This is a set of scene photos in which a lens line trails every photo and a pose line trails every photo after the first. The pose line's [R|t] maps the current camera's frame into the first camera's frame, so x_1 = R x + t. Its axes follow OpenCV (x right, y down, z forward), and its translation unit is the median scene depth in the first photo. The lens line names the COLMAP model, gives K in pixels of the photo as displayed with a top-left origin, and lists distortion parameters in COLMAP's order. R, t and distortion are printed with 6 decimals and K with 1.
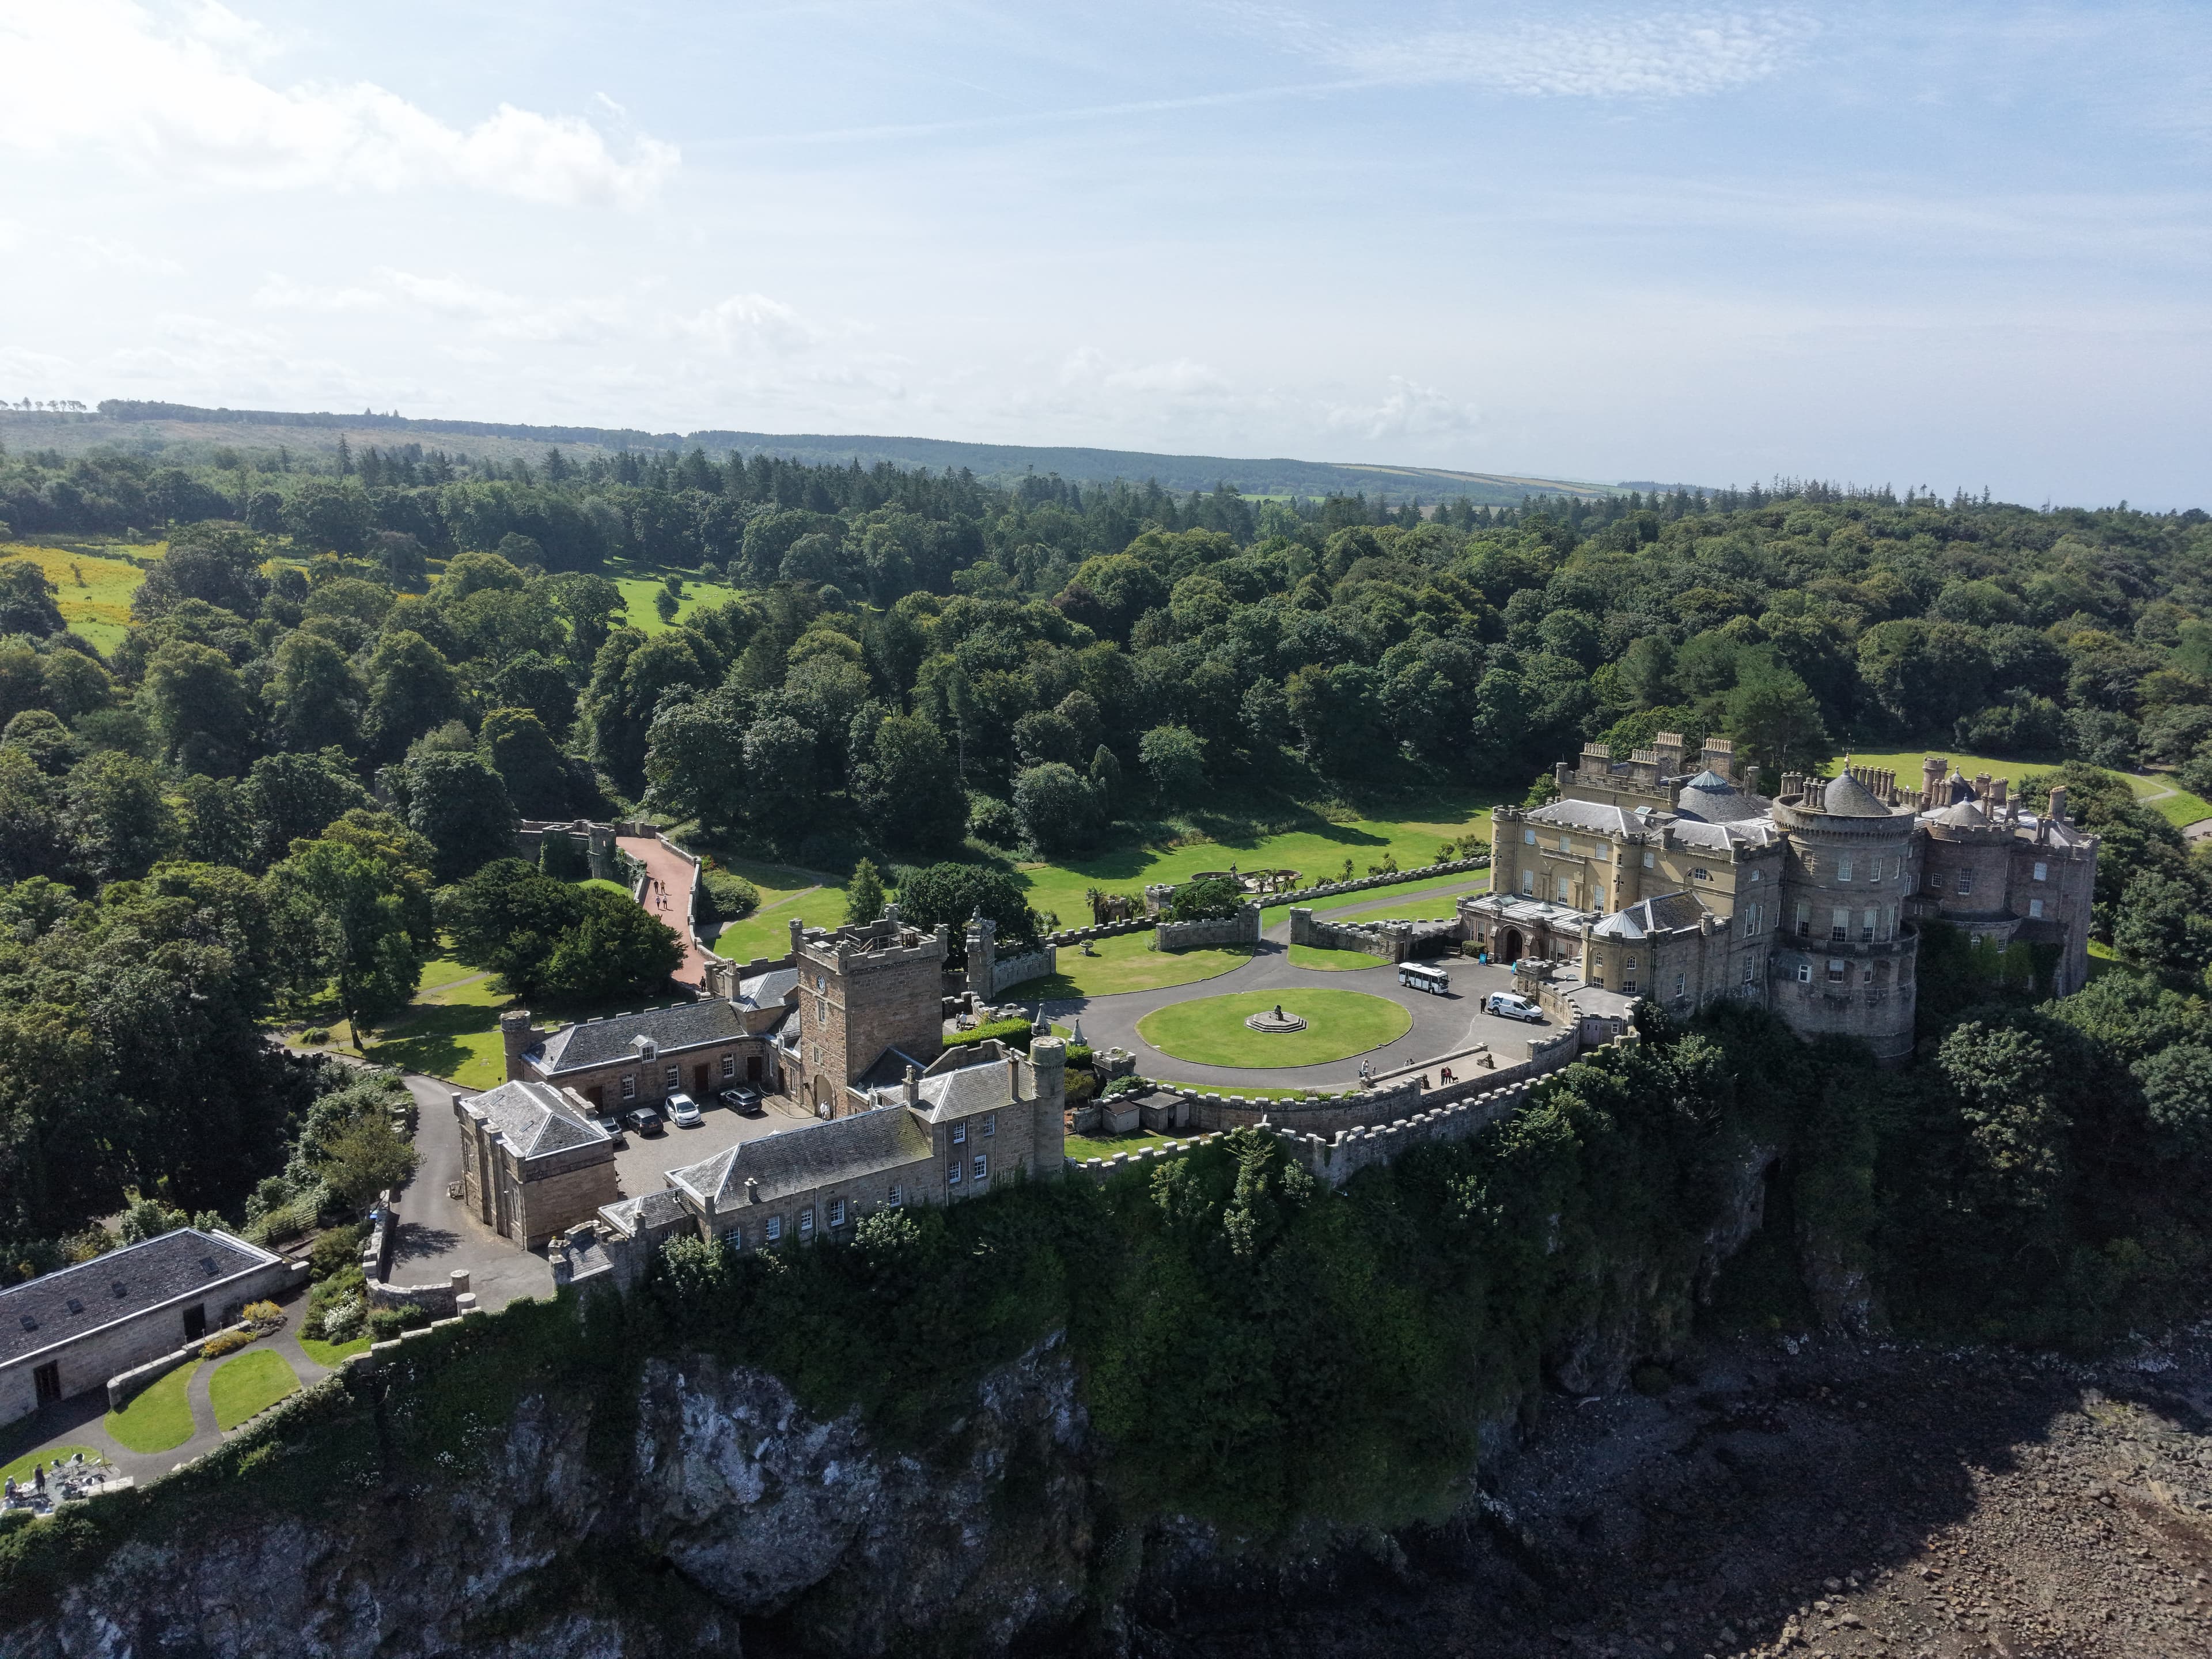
lens RADIAL K [[1690.6, 0, 1114.5], [0, 1690.6, 819.3], [0, 0, 1]] dist [0.108393, -0.202701]
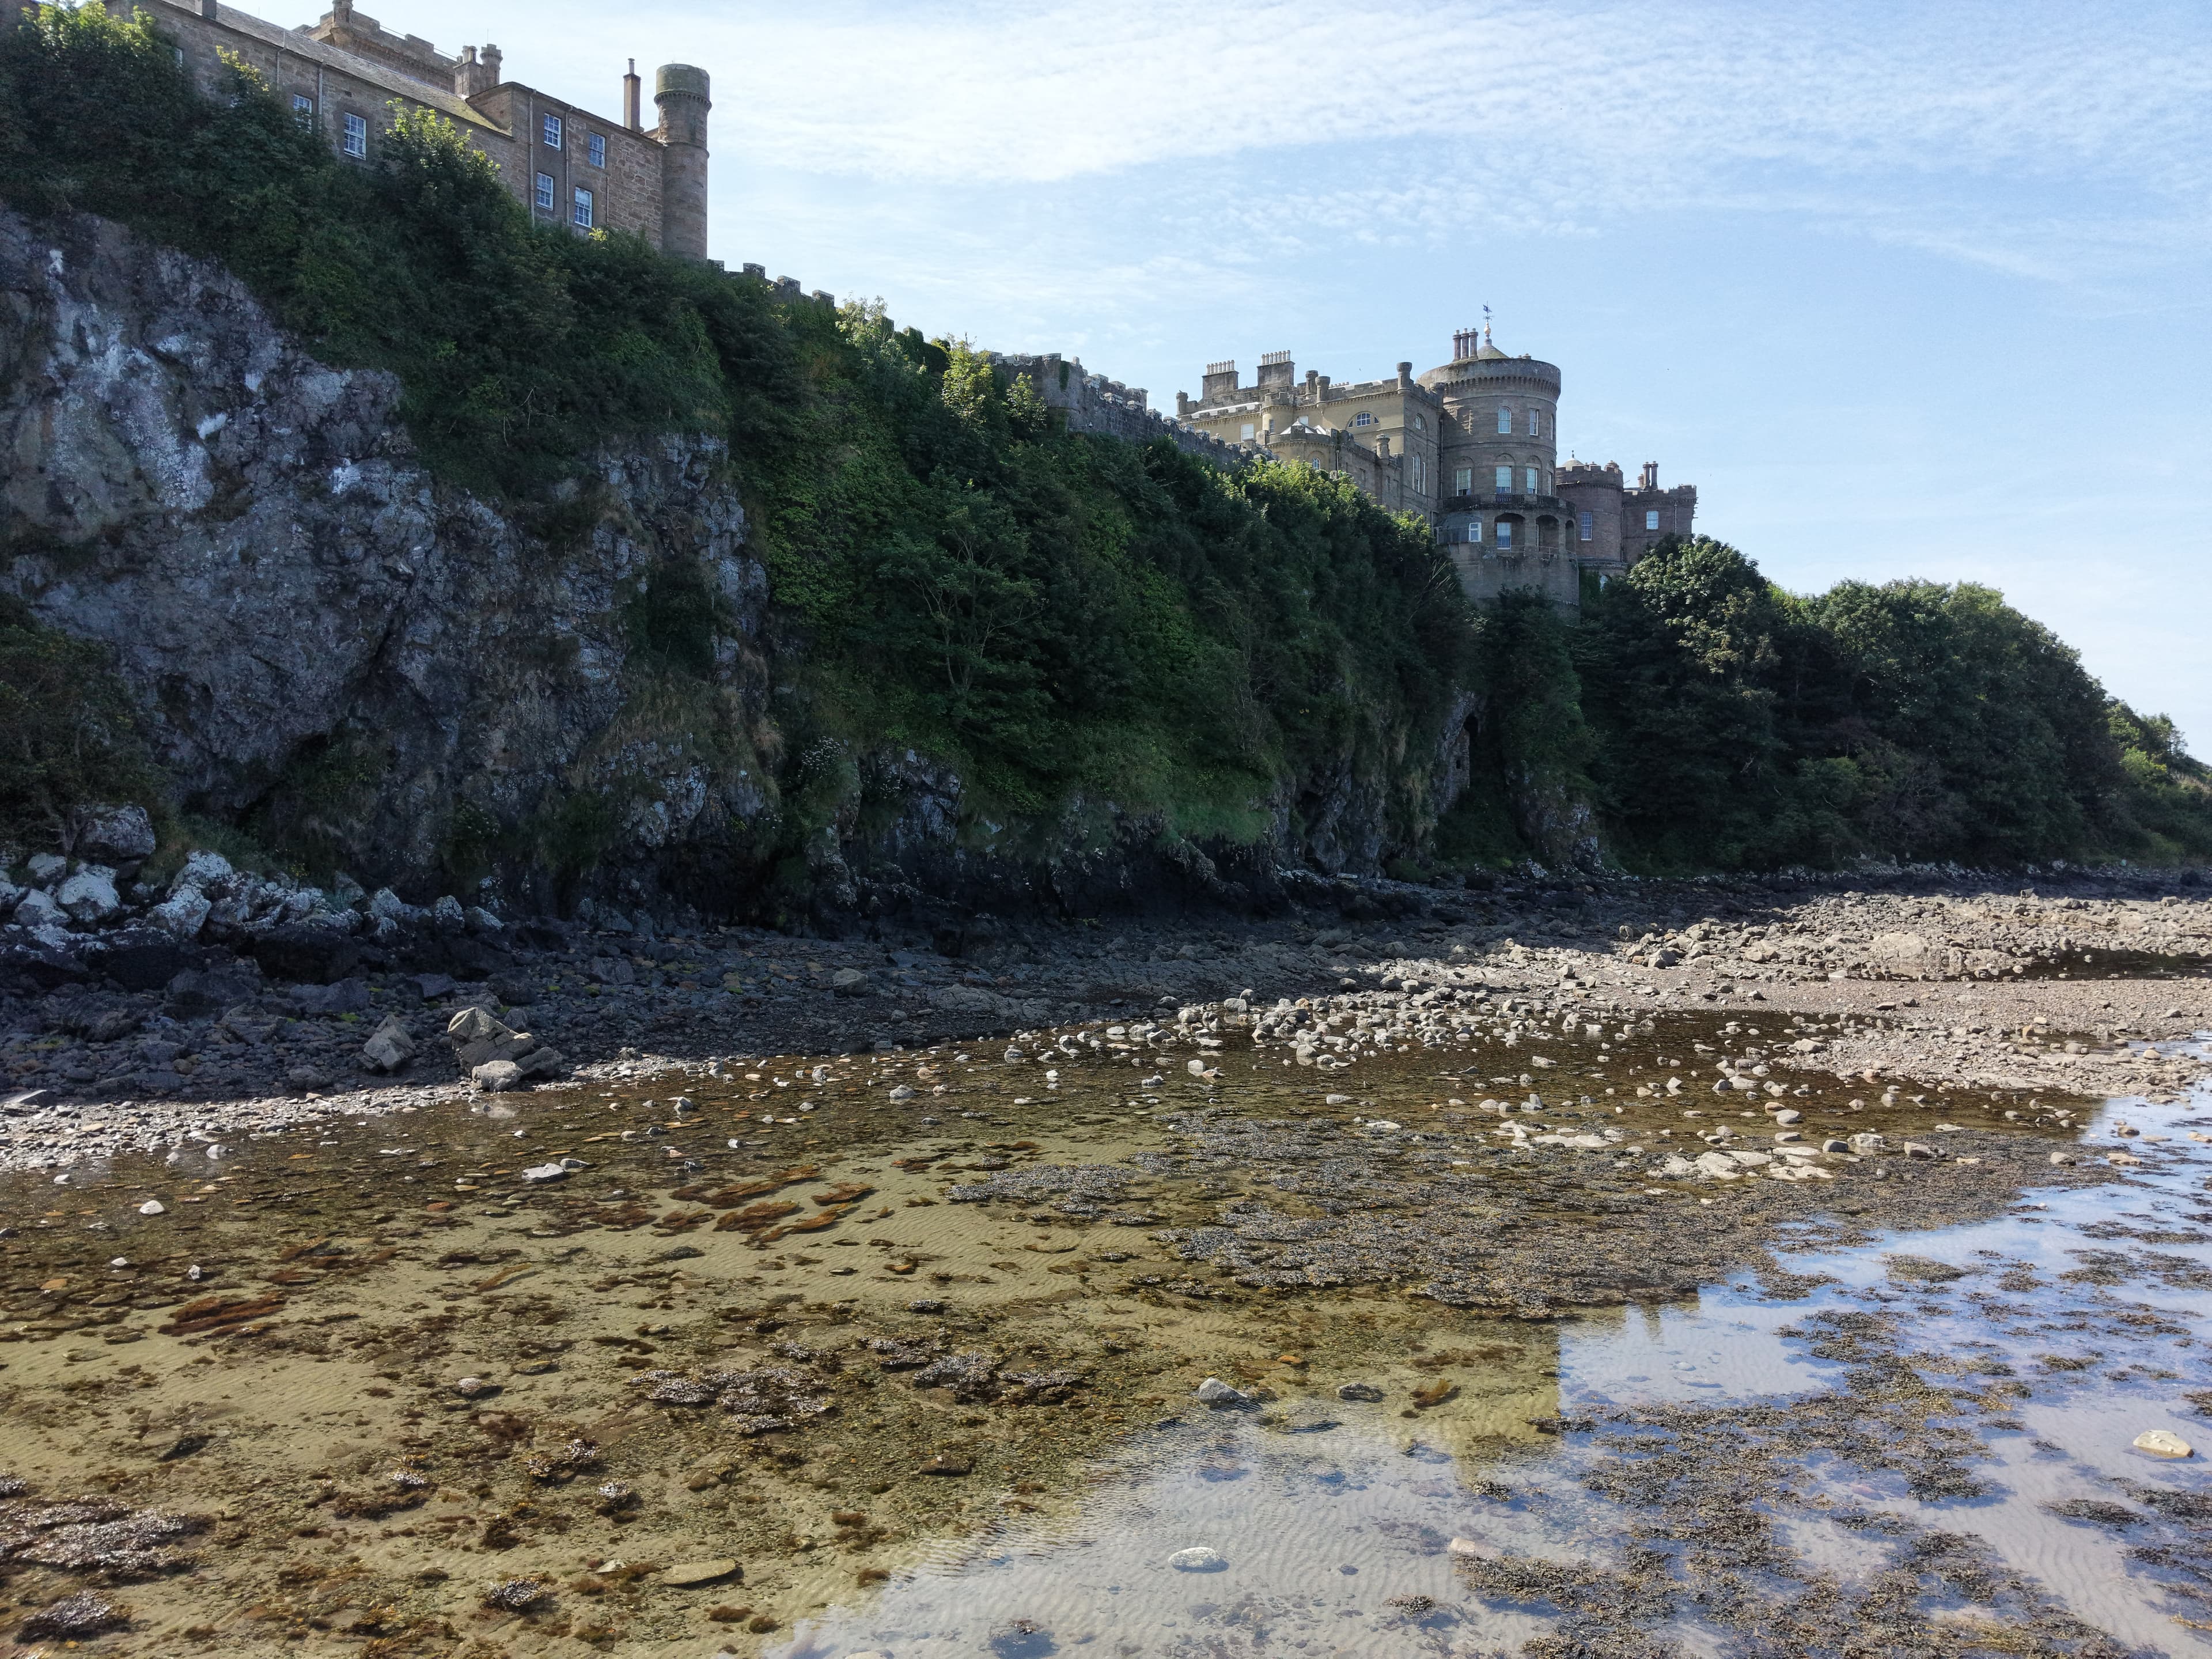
lens RADIAL K [[1684.0, 0, 1109.4], [0, 1684.0, 822.2], [0, 0, 1]] dist [0.108938, -0.195043]
pose [[0.943702, 0.001520, 0.330794, -0.100391], [0.065410, 0.979388, -0.191105, 0.544710], [-0.324266, 0.201983, 0.924151, 0.369685]]
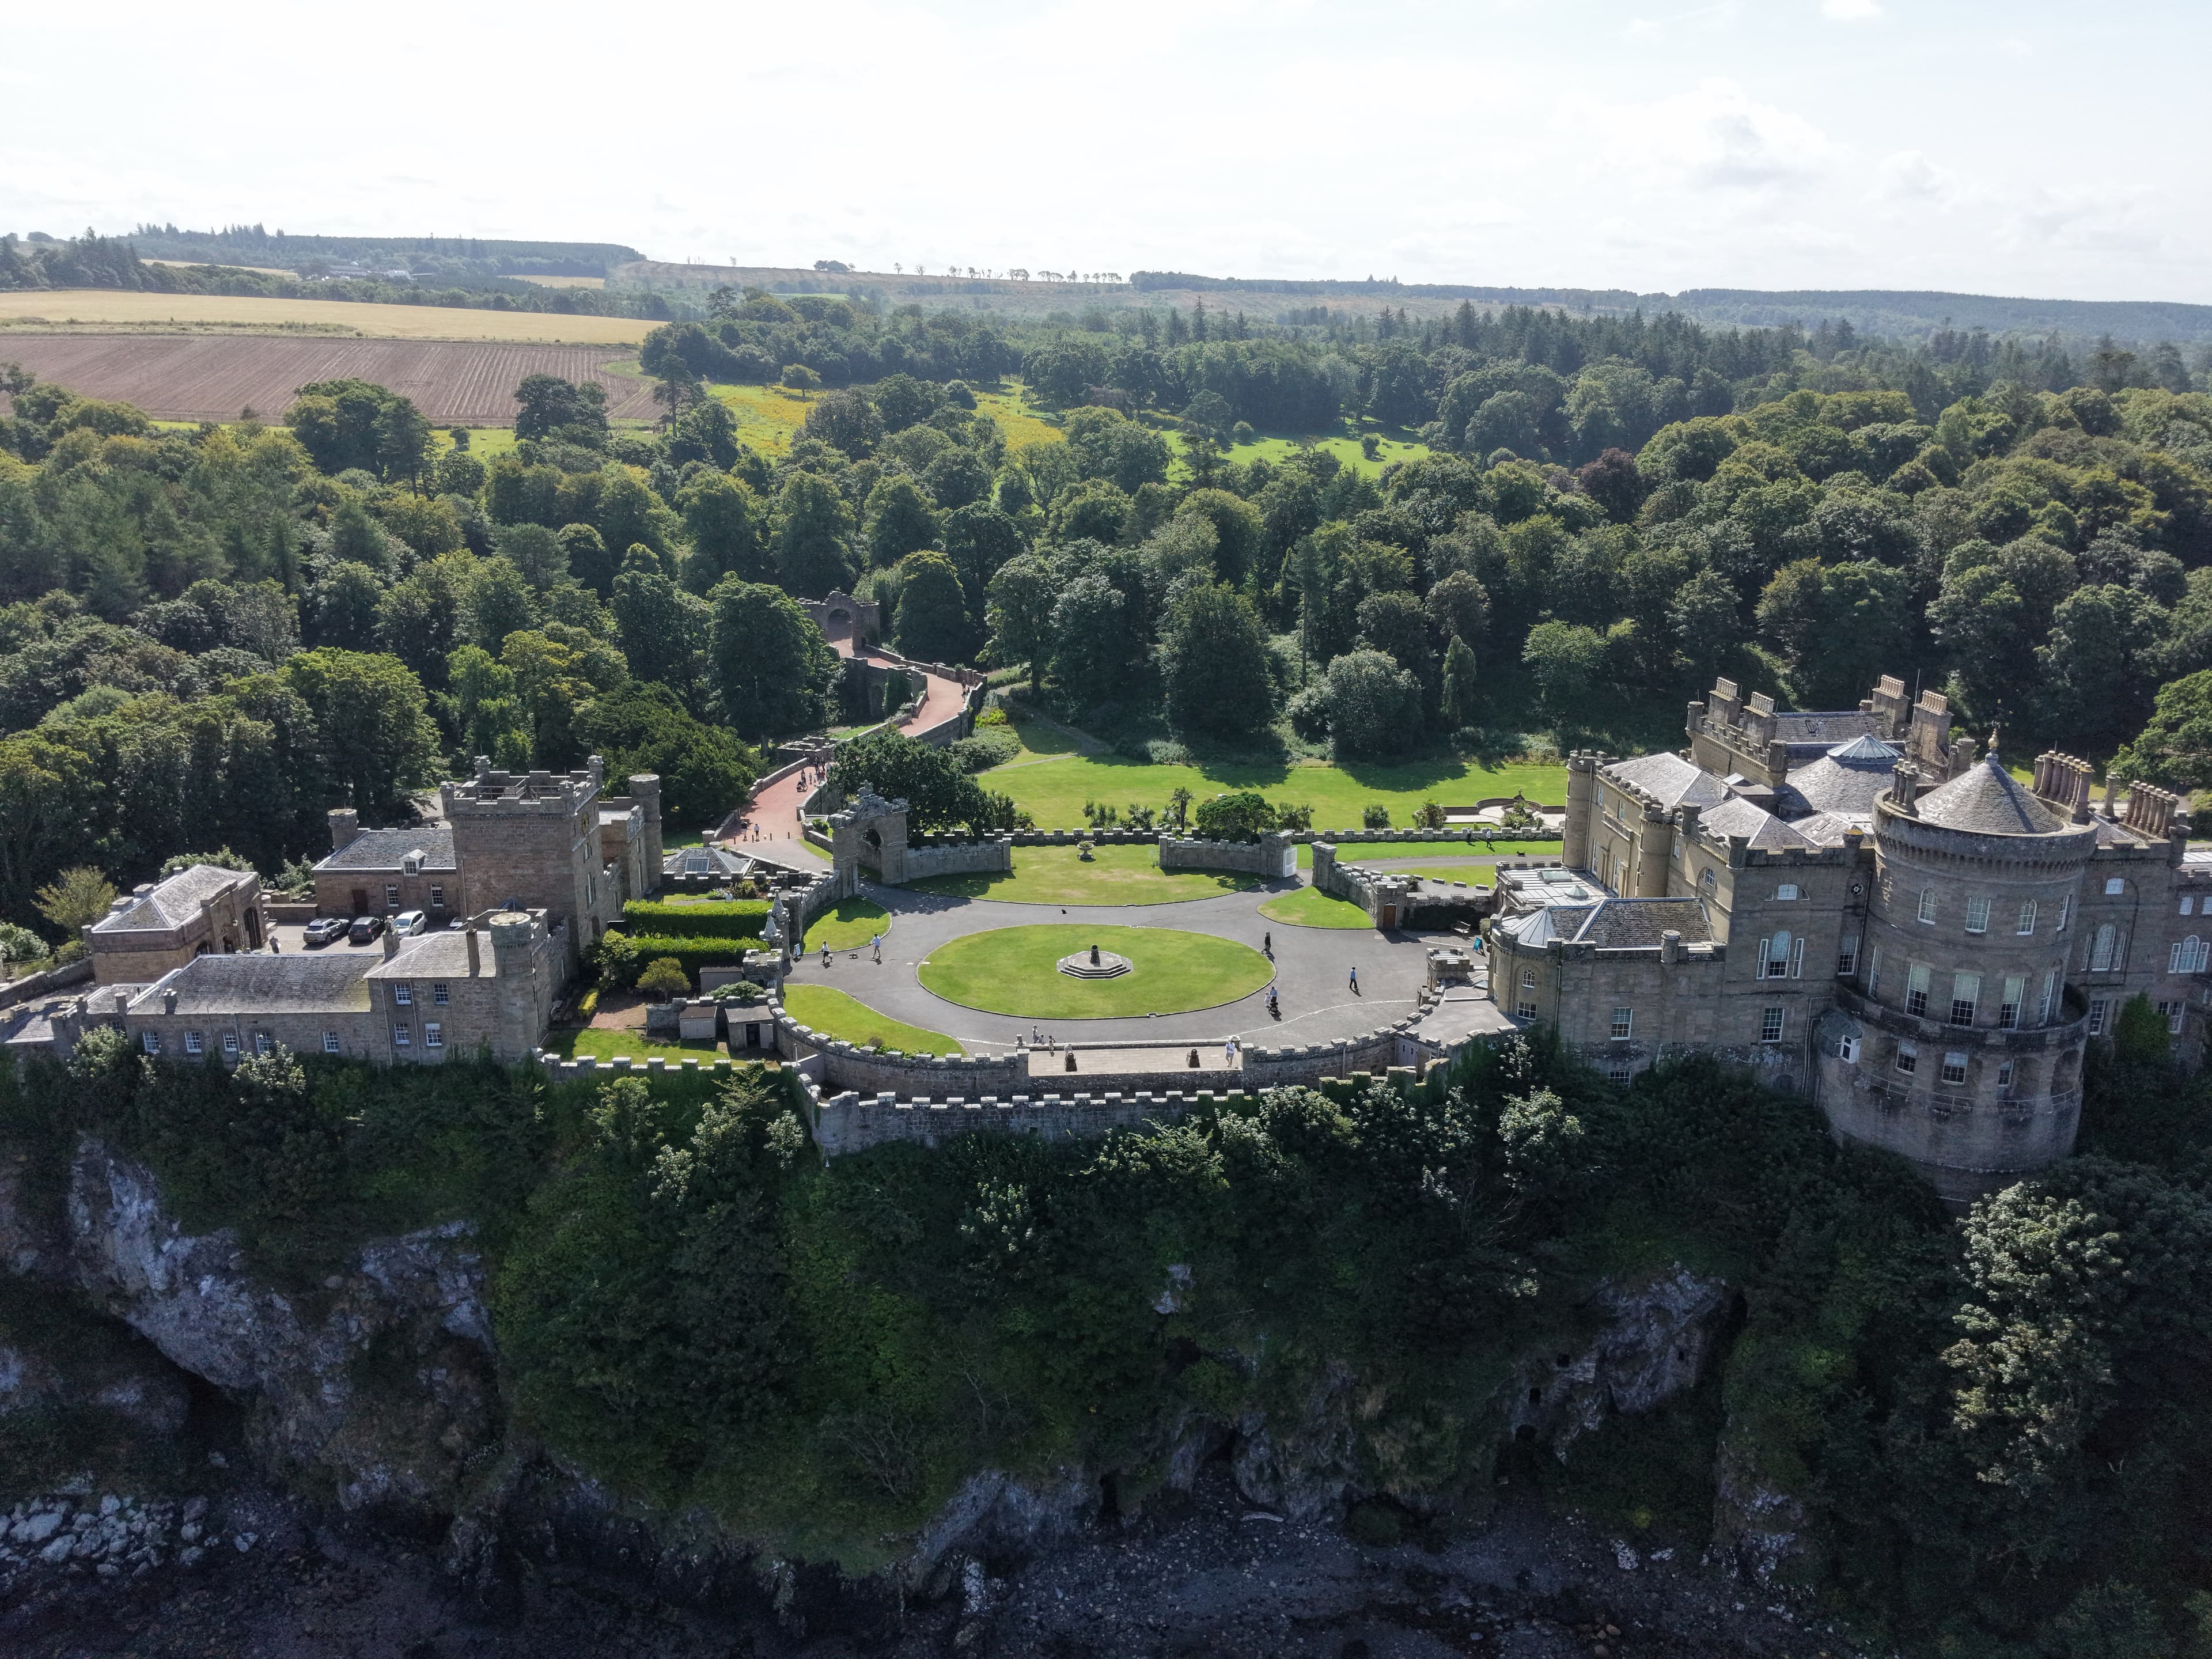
lens RADIAL K [[1690.8, 0, 1115.8], [0, 1690.8, 823.9], [0, 0, 1]] dist [0.104170, -0.185587]
pose [[0.835042, 0.148900, -0.529654, 0.694016], [-0.107921, 0.988309, 0.107693, -0.052345], [0.539498, -0.032767, 0.841349, 0.389853]]
